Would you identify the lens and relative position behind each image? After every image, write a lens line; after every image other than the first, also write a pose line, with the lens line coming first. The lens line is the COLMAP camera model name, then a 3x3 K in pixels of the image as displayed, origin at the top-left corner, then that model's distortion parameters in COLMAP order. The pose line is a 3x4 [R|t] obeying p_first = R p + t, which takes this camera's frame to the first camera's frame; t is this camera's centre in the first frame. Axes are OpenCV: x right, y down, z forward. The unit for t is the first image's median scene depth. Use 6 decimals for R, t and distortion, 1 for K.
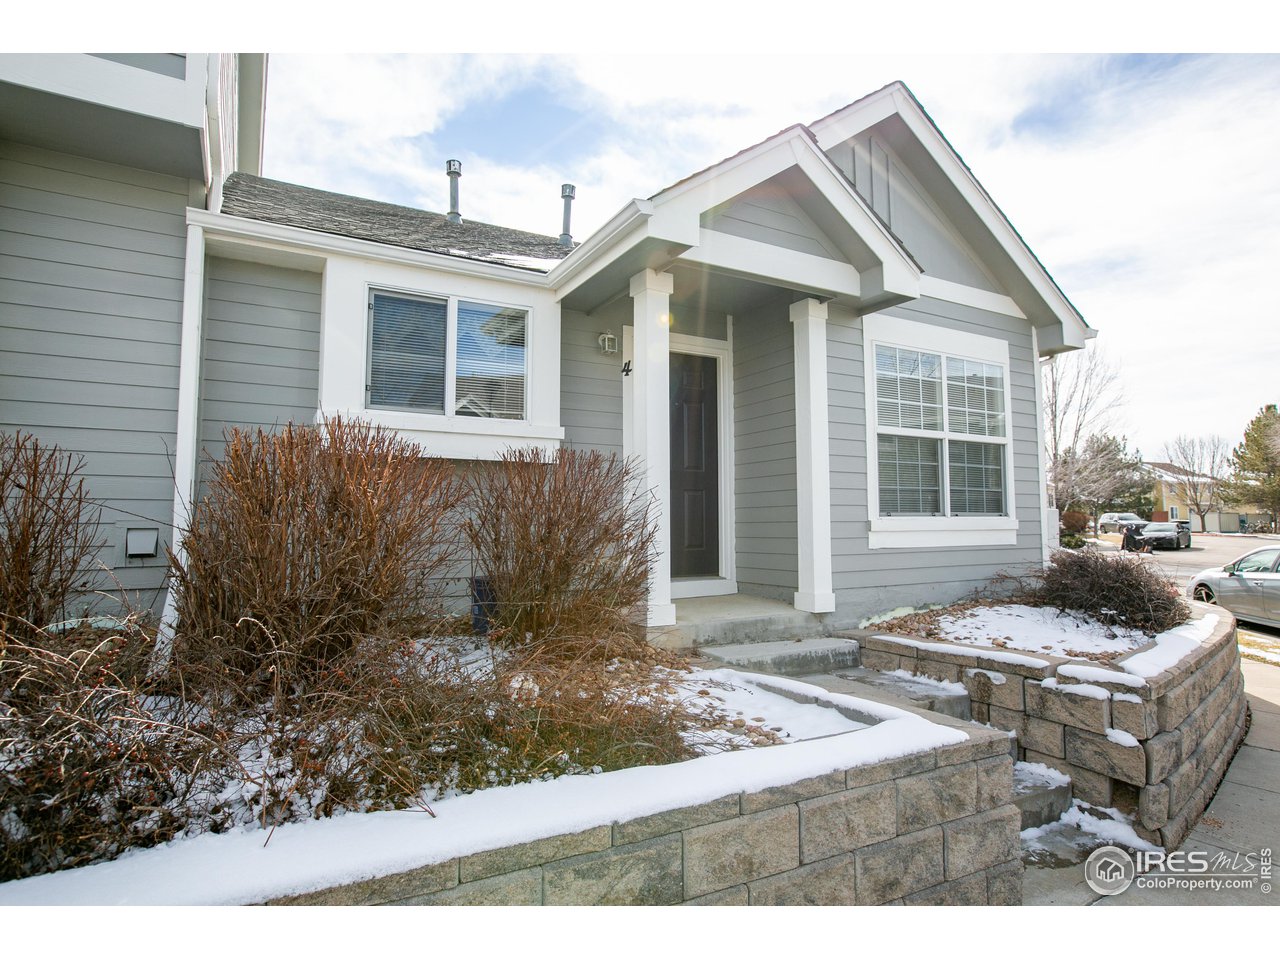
lens RADIAL K [[743.7, 0, 665.0], [0, 743.7, 476.0], [0, 0, 1]] dist [-0.040423, 0.042727]
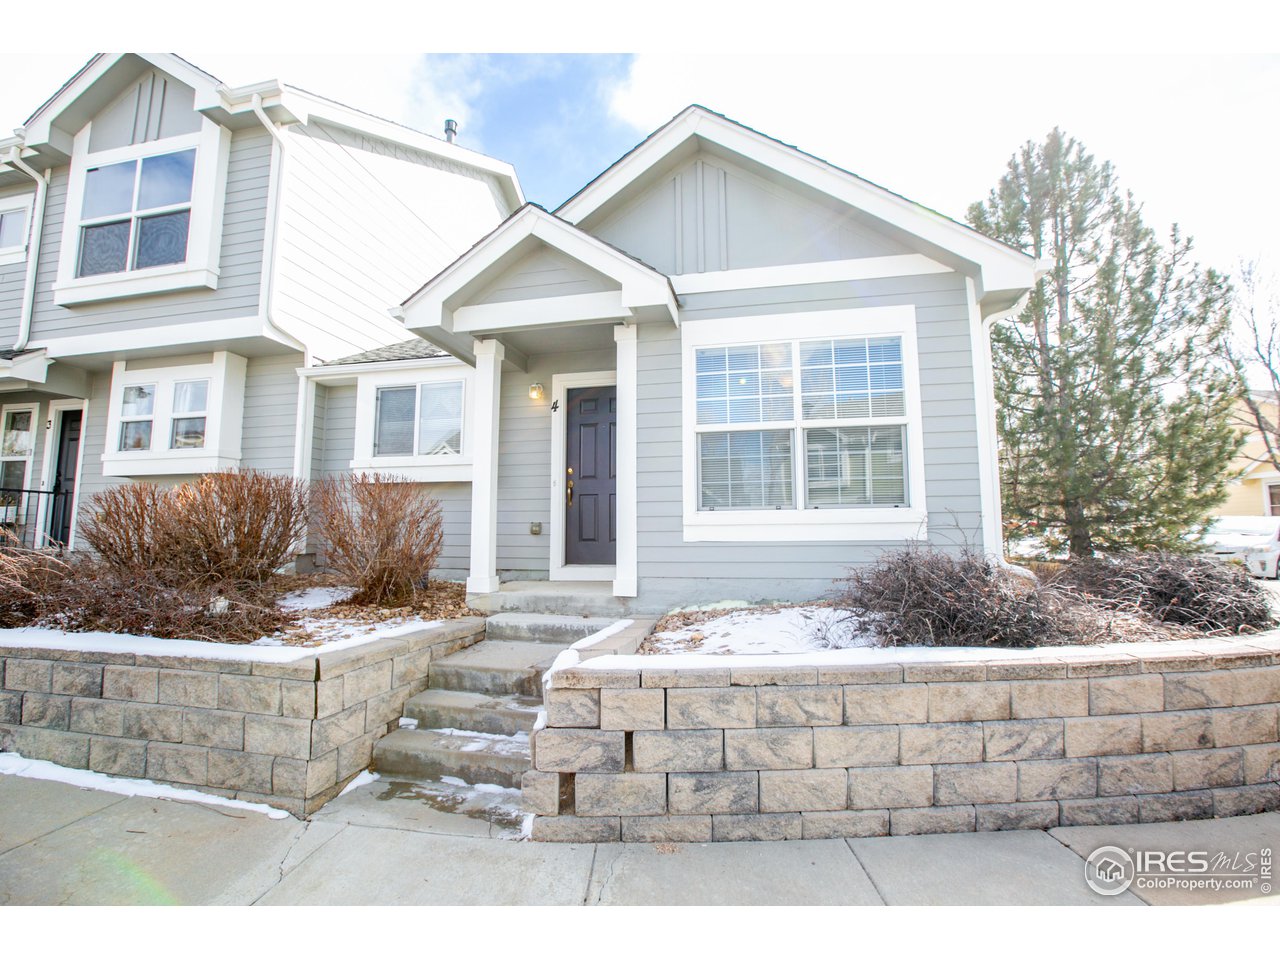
lens RADIAL K [[615.1, 0, 638.2], [0, 615.1, 476.8], [0, 0, 1]] dist [-0.055937, 0.020031]
pose [[0.721474, -0.066733, -0.689218, 0.865902], [0.047314, 0.997770, -0.047080, 0.044850], [0.690823, 0.001357, 0.723023, 0.322555]]
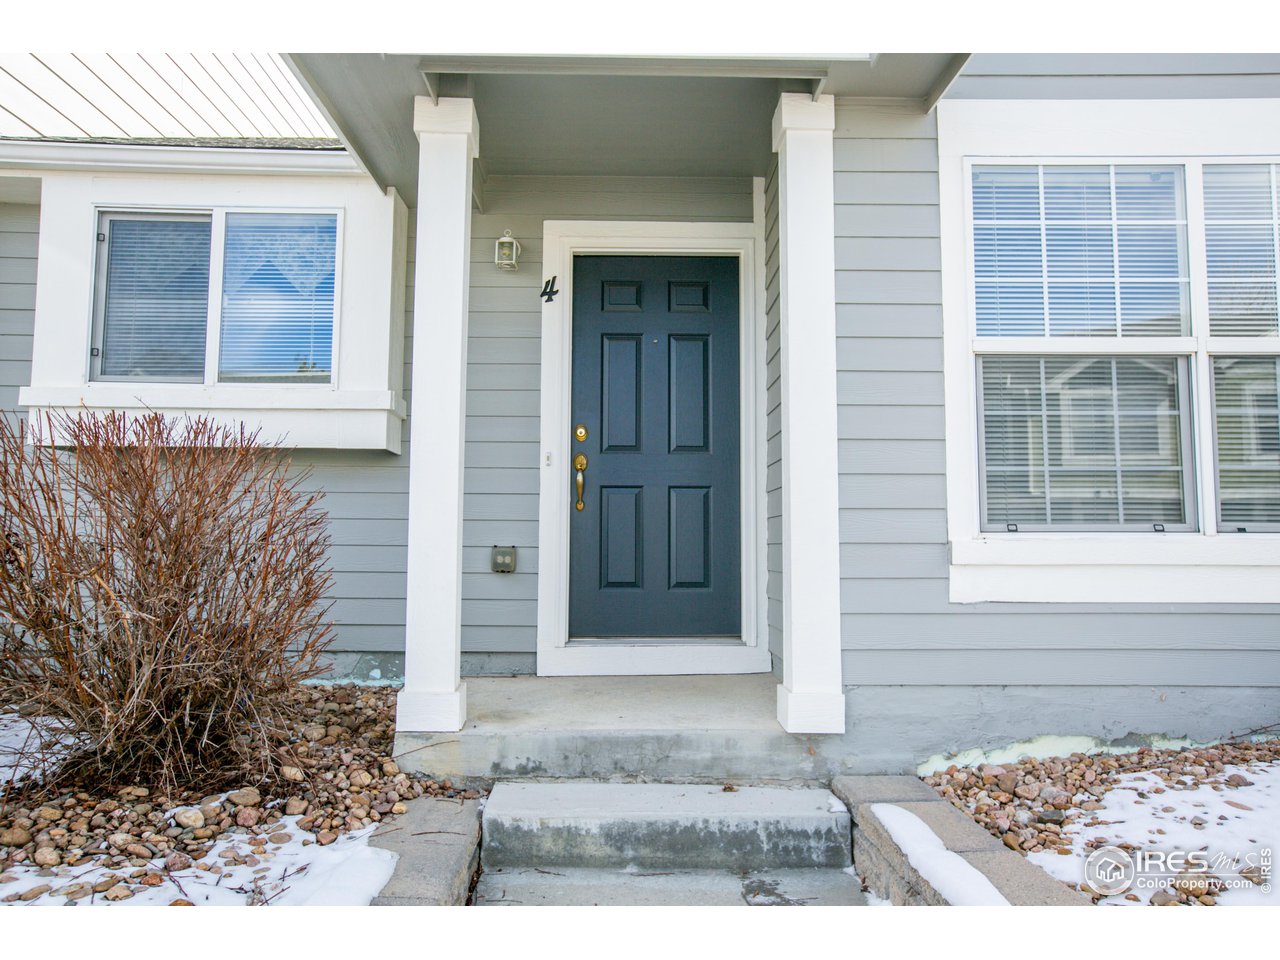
lens RADIAL K [[894.4, 0, 644.9], [0, 894.4, 469.5], [0, 0, 1]] dist [-0.008215, 0.048455]
pose [[0.867406, -0.035924, -0.496303, 0.400239], [0.028063, 0.999335, -0.023290, 0.023460], [0.496809, 0.006274, 0.867837, 0.429831]]
